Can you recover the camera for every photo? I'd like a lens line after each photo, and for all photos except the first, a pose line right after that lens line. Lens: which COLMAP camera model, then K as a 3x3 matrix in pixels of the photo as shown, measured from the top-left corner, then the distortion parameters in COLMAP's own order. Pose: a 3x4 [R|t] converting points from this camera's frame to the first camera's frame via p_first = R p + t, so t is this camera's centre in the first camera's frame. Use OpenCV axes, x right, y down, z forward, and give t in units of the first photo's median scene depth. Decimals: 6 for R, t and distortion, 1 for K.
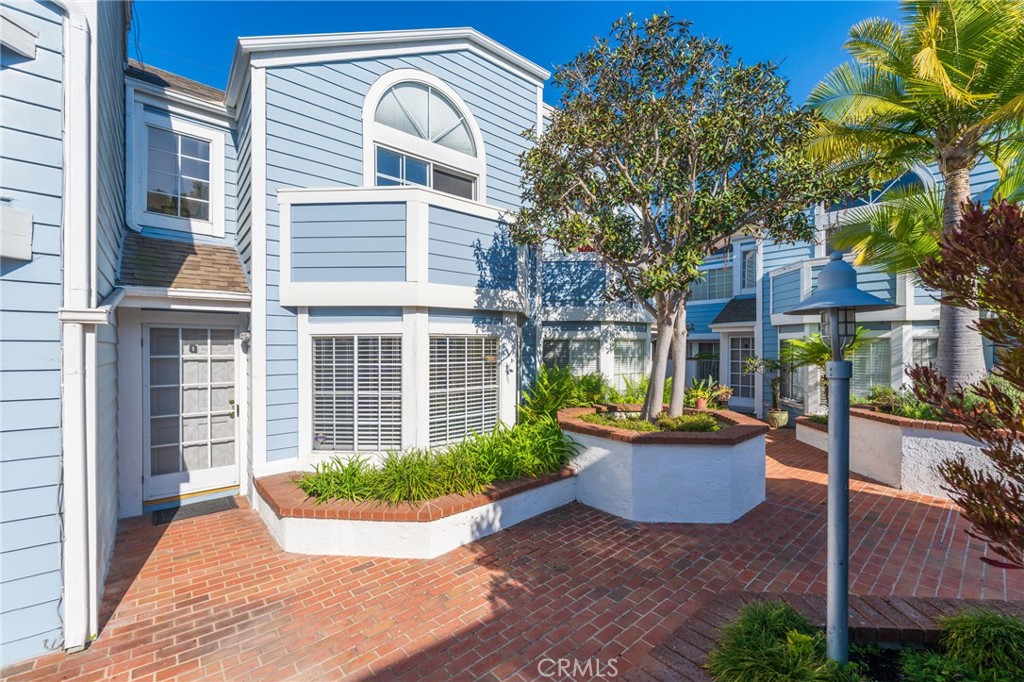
lens RADIAL K [[420.0, 0, 509.4], [0, 420.0, 344.8], [0, 0, 1]] dist [-0.002333, -0.000436]
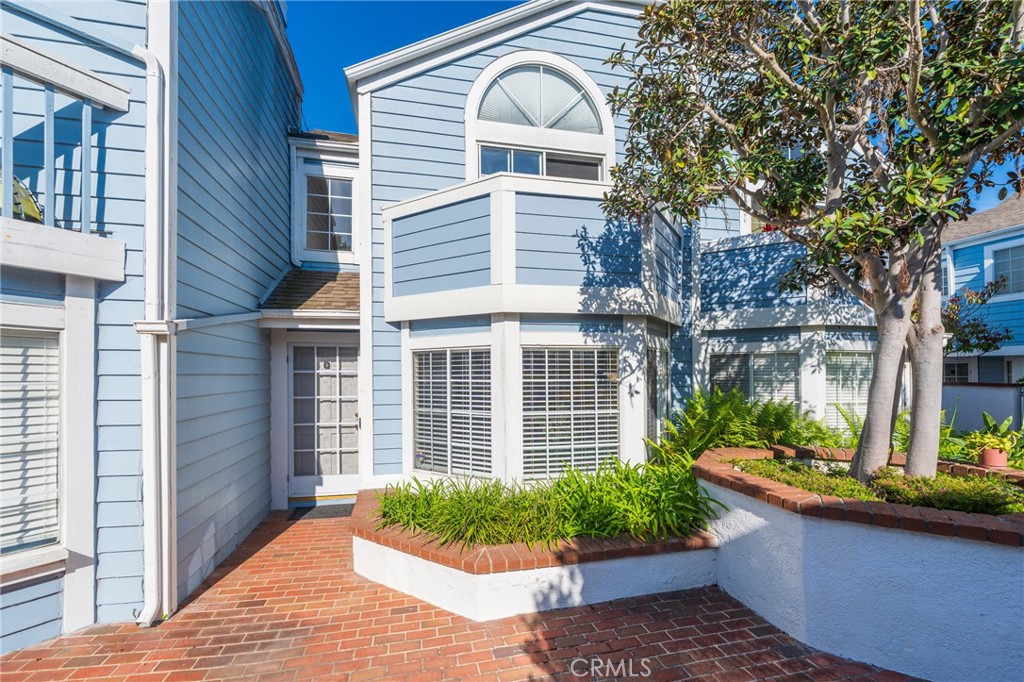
lens RADIAL K [[420.0, 0, 506.3], [0, 420.0, 364.8], [0, 0, 1]] dist [-0.002333, -0.000436]
pose [[0.879730, -0.009828, -0.475372, 0.188515], [0.002132, 0.999858, -0.016727, 0.027956], [0.475469, 0.013702, 0.879626, 0.247207]]
